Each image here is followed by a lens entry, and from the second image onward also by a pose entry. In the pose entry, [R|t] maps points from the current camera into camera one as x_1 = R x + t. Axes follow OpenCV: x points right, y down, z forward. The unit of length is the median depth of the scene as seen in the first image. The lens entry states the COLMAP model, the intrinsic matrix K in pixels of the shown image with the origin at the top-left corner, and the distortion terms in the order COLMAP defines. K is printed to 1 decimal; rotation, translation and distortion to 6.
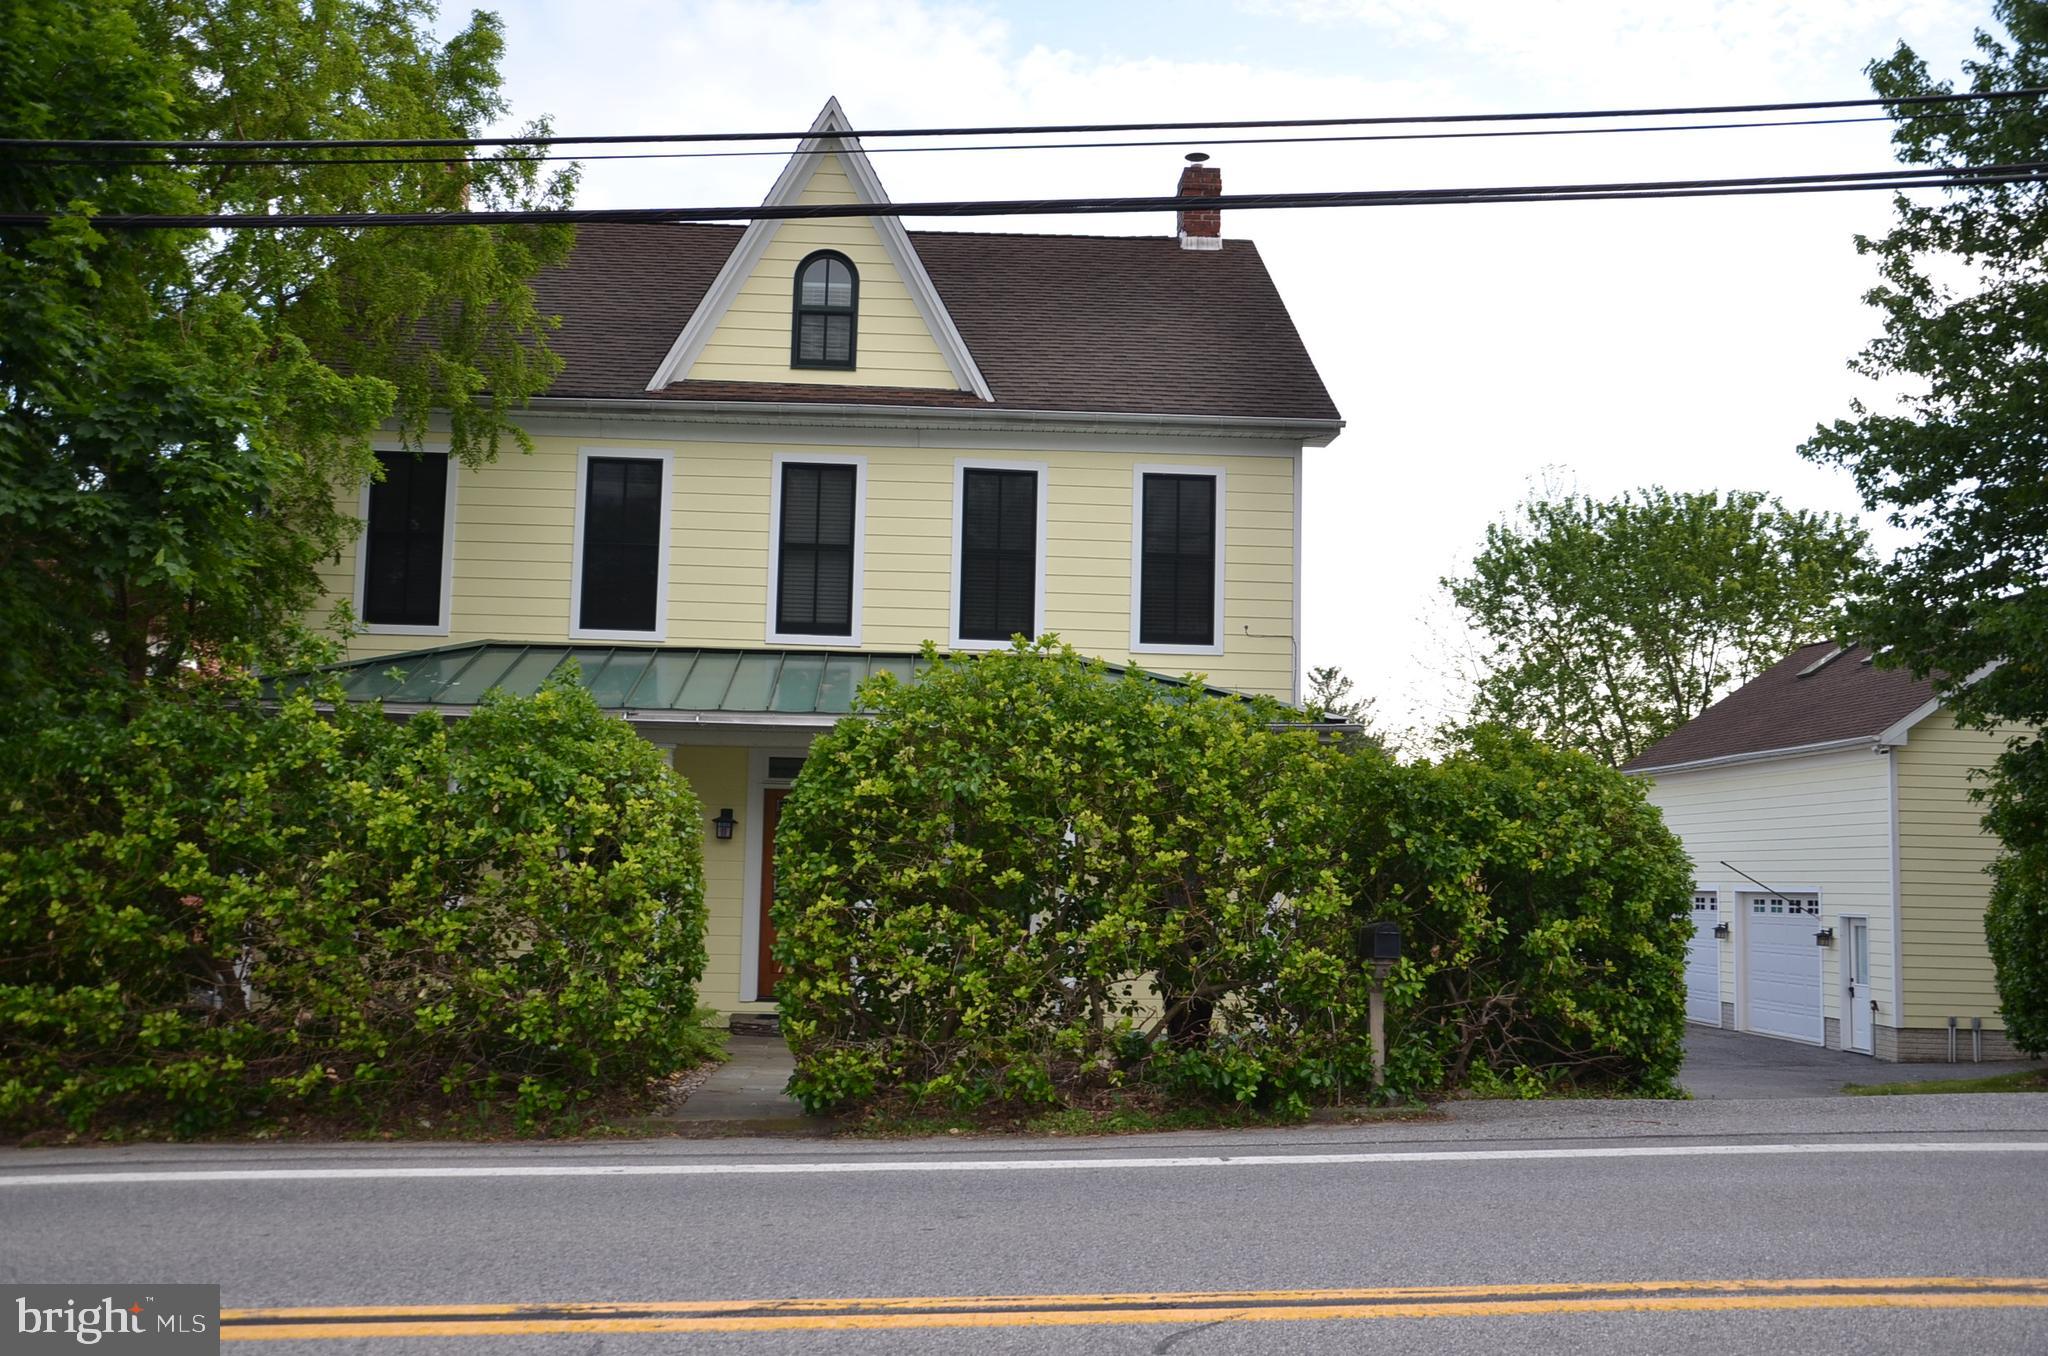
lens RADIAL K [[1950.7, 0, 1024.0], [0, 1950.7, 678.0], [0, 0, 1]] dist [0.002947, 0.005787]
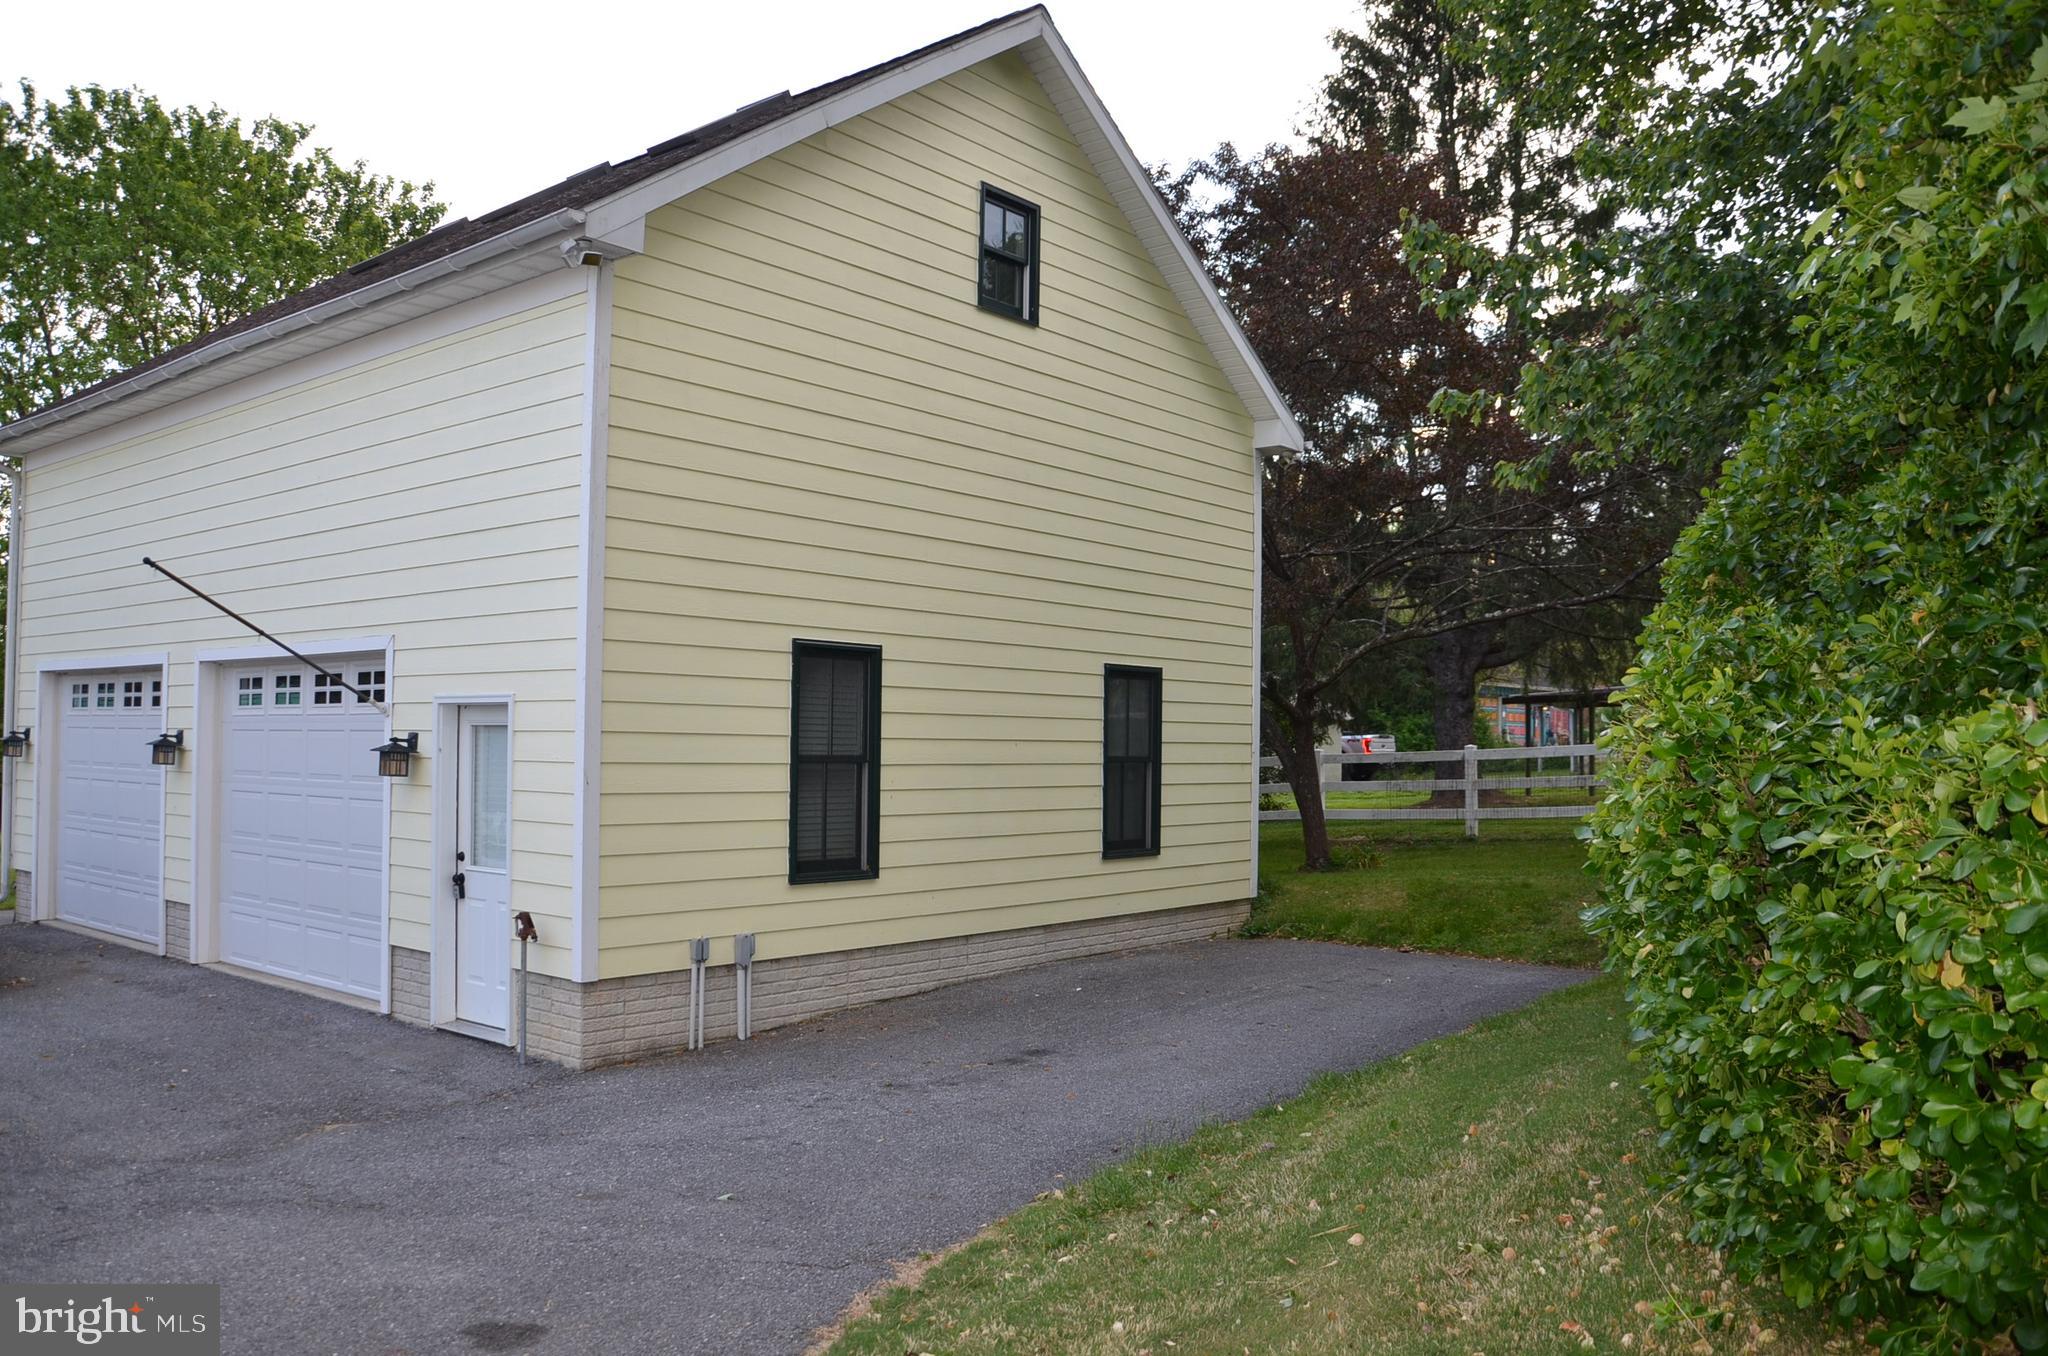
lens RADIAL K [[1561.8, 0, 1024.0], [0, 1561.8, 678.0], [0, 0, 1]] dist [-0.182907, 0.158547]
pose [[0.684212, 0.013392, 0.729160, 0.270277], [-0.068201, 0.996625, 0.045693, 0.094291], [-0.726087, -0.080994, 0.682816, 0.696311]]
